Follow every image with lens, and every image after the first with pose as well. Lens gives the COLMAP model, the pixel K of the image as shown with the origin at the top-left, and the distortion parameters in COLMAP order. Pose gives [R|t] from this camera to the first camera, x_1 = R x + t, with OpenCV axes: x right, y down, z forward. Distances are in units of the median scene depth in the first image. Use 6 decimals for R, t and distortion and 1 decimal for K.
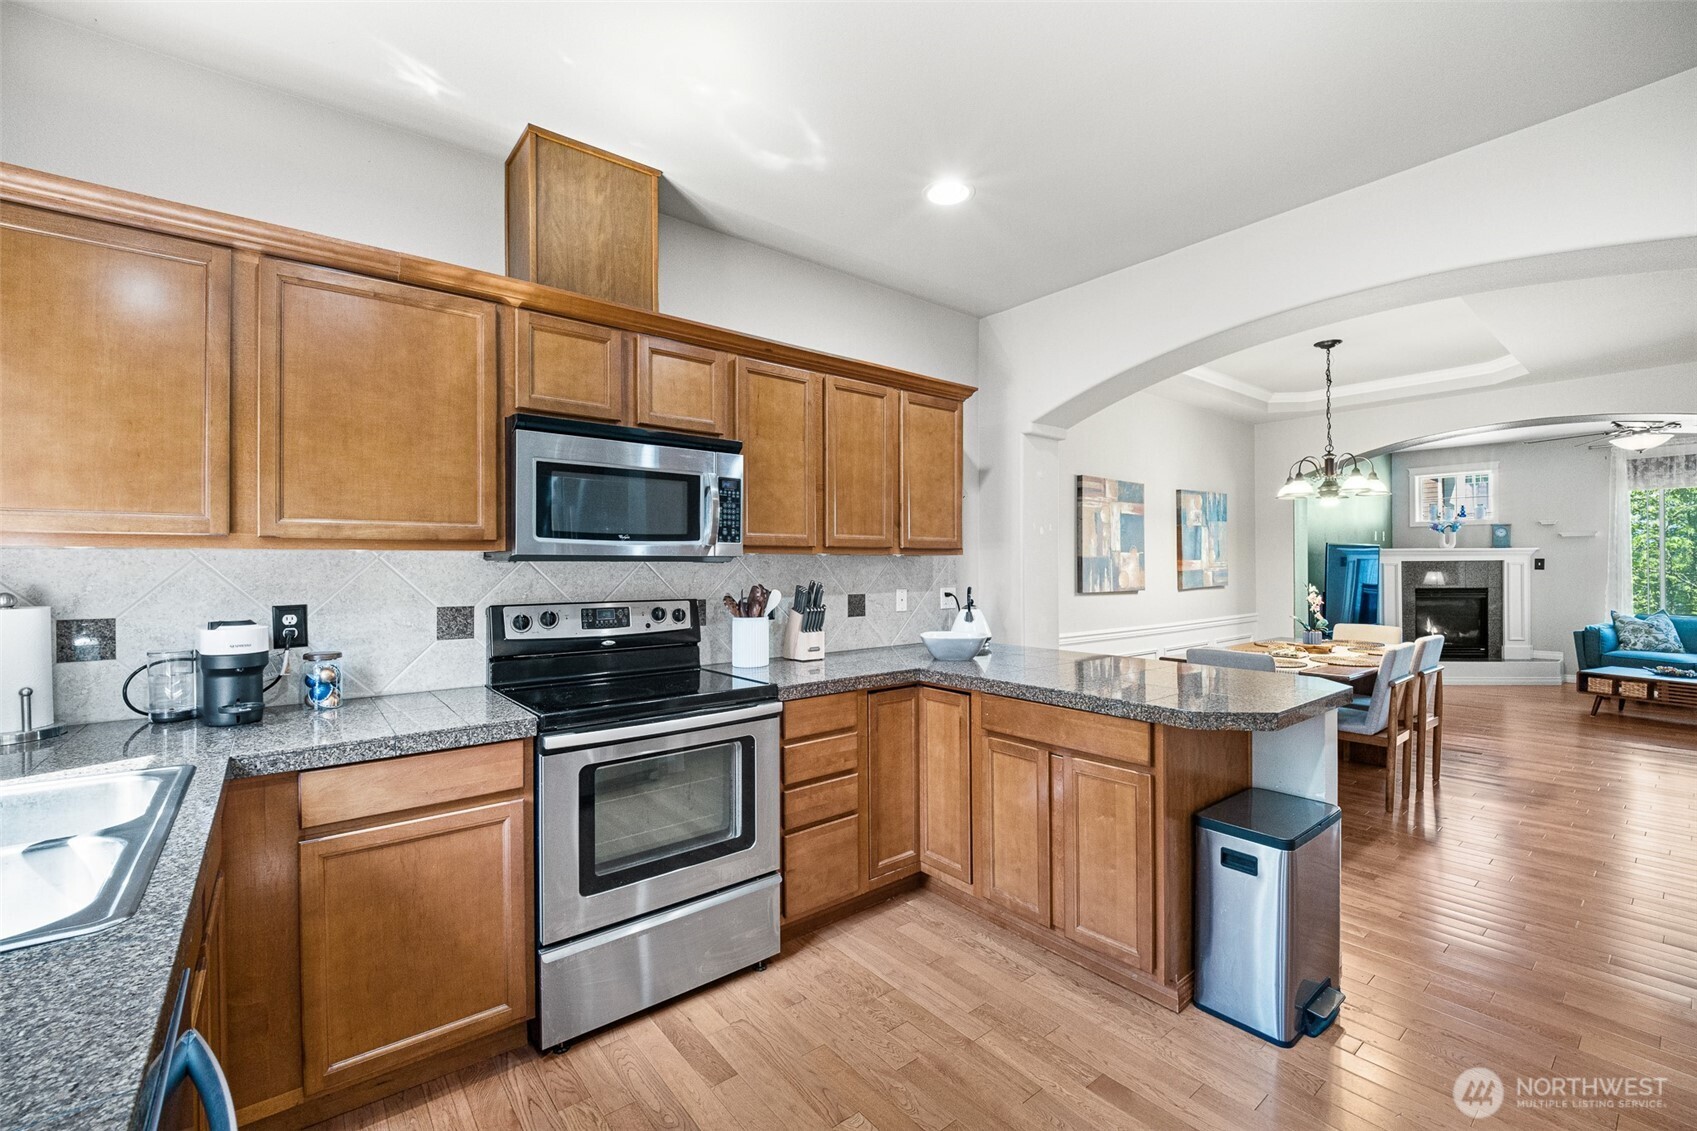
lens RADIAL K [[701.1, 0, 832.9], [0, 701.1, 567.1], [0, 0, 1]] dist [-0.005683, -0.004006]
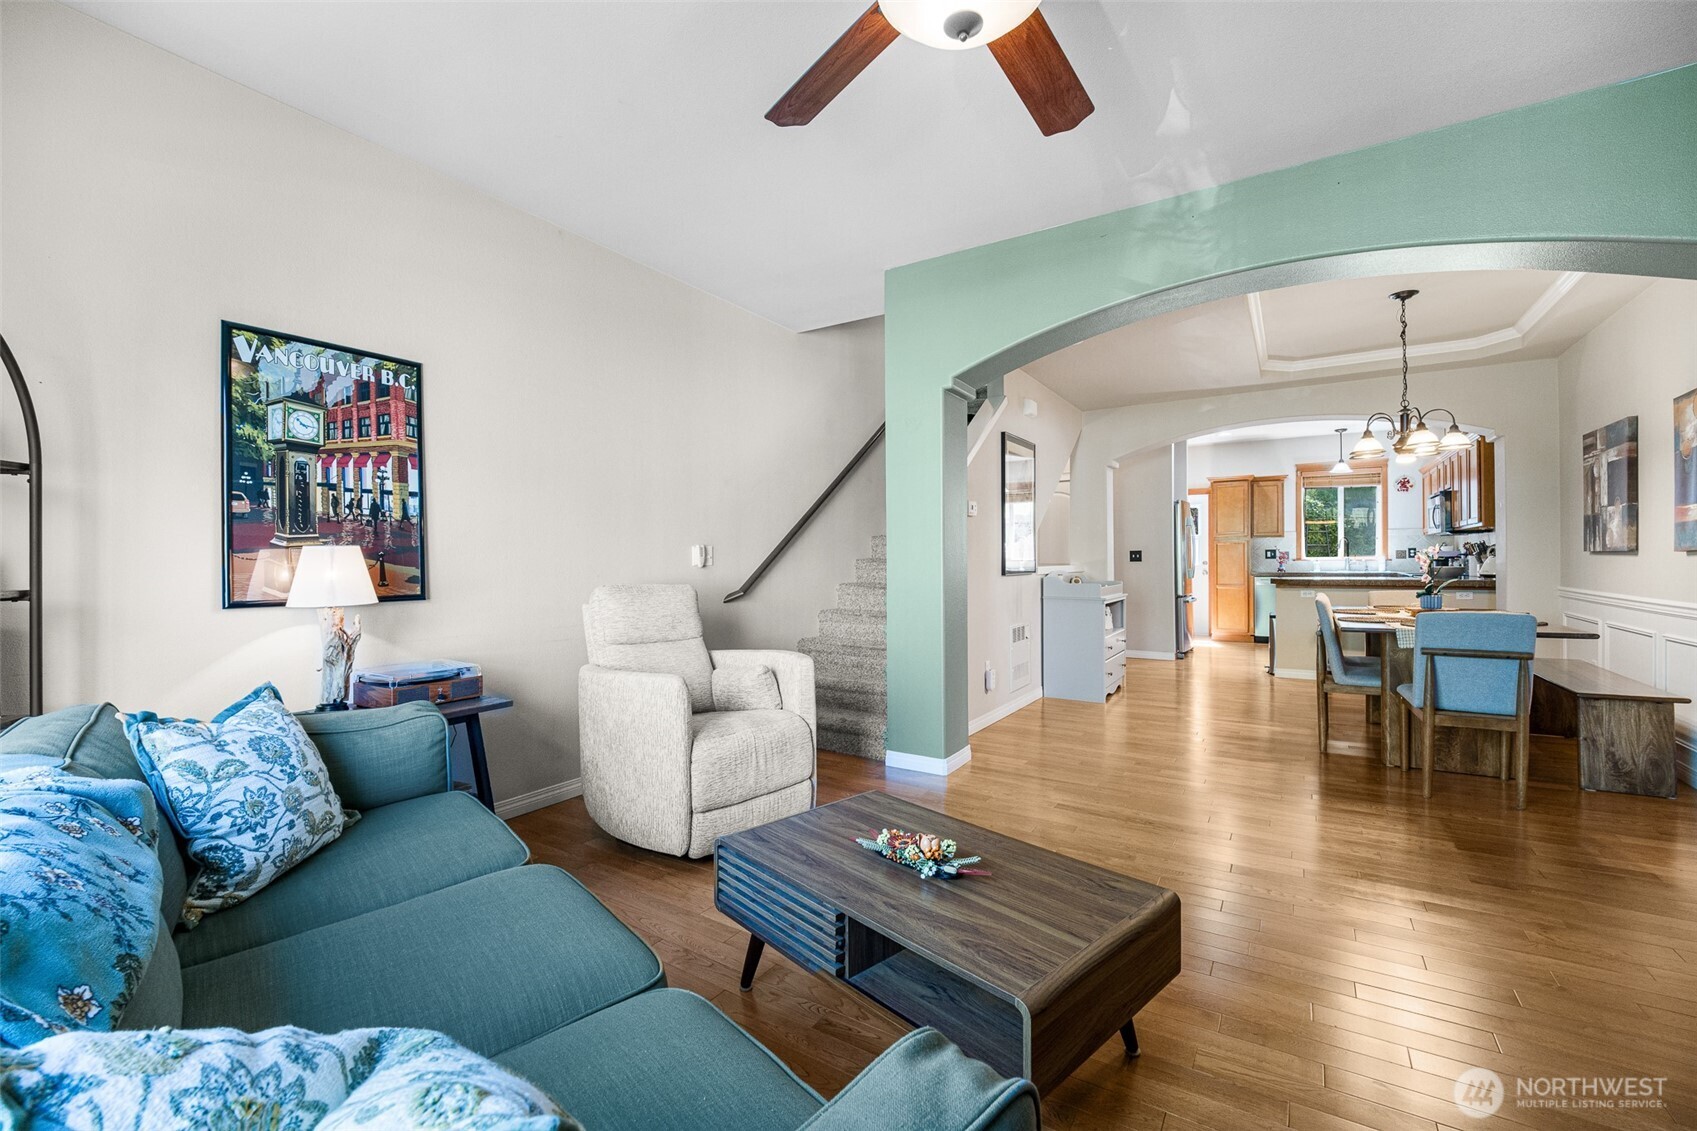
lens RADIAL K [[701.1, 0, 848.0], [0, 701.1, 558.4], [0, 0, 1]] dist [-0.005683, -0.004006]
pose [[-0.947285, 0.009124, -0.320262, 1.575071], [0.008796, 0.999958, 0.002471, 0.030024], [0.320272, -0.000477, -0.947326, 1.503440]]
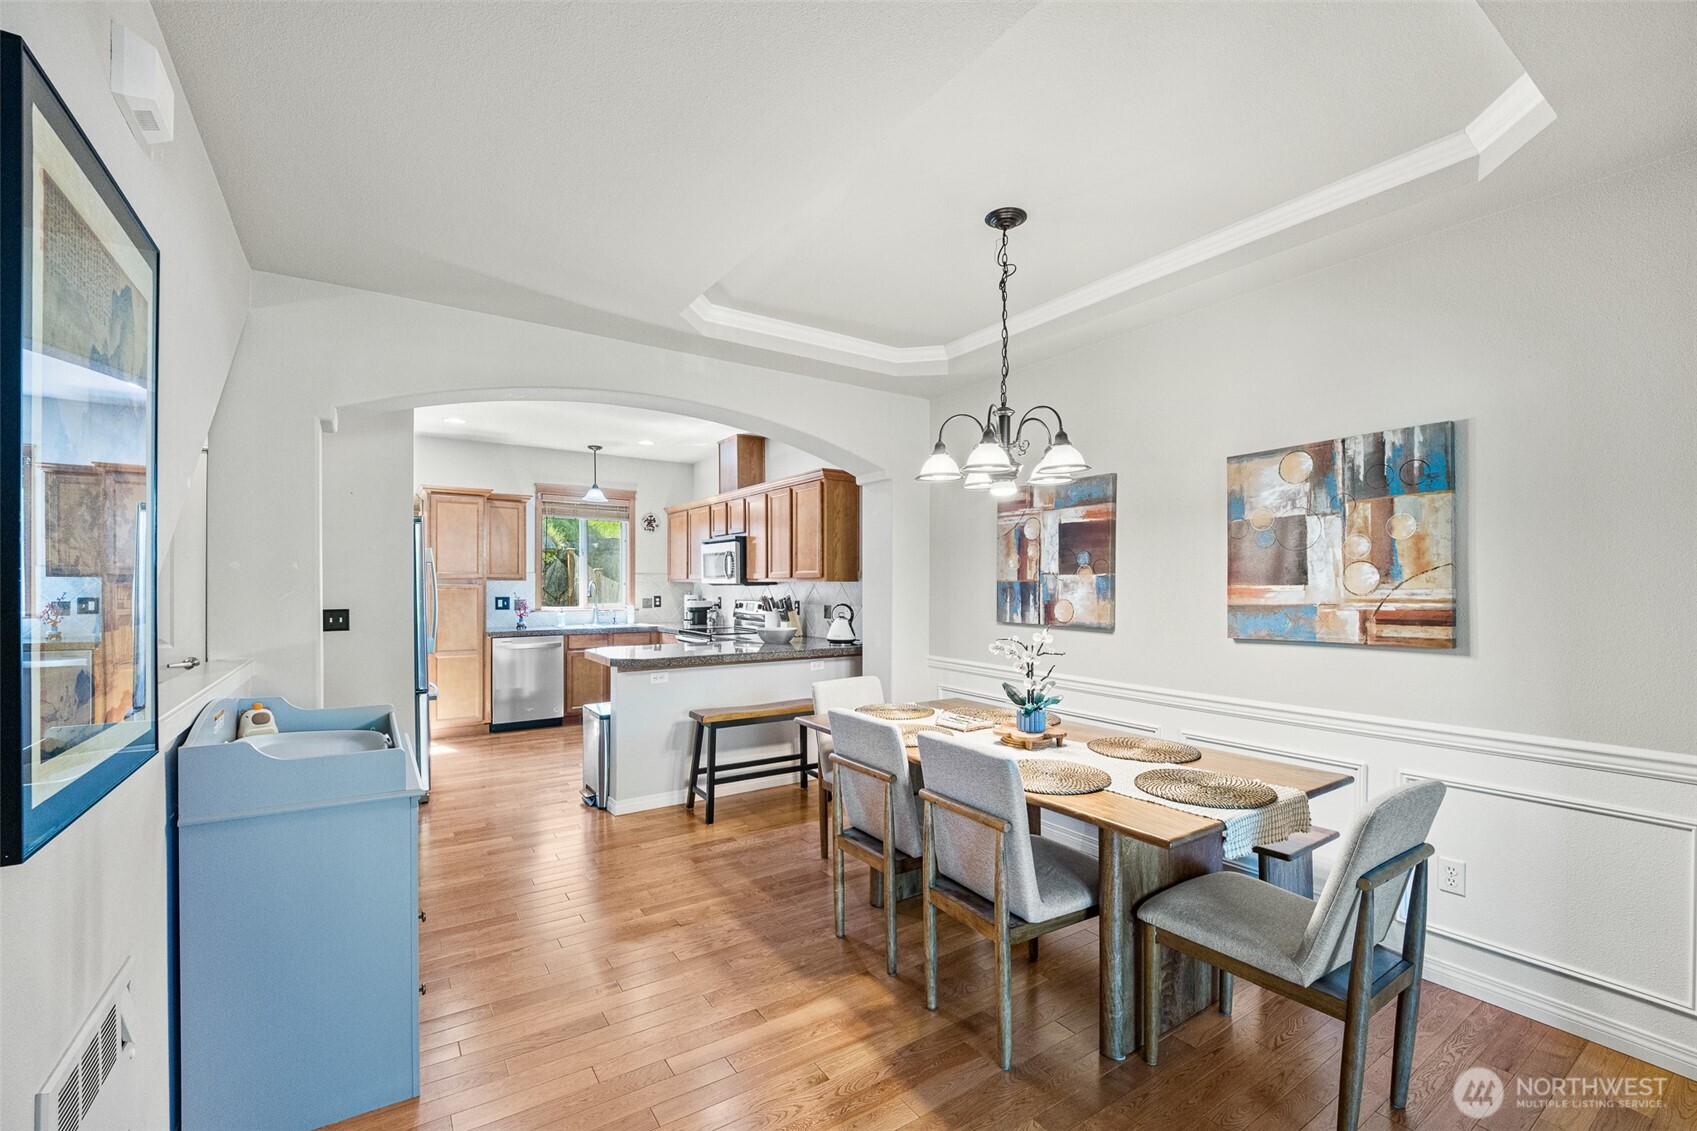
lens RADIAL K [[701.1, 0, 862.1], [0, 701.1, 588.6], [0, 0, 1]] dist [-0.005683, -0.004006]
pose [[-0.057945, 0.009855, -0.998271, 1.199042], [-0.003890, 0.999941, 0.010097, -0.012805], [0.998312, 0.004468, -0.057903, 0.840880]]
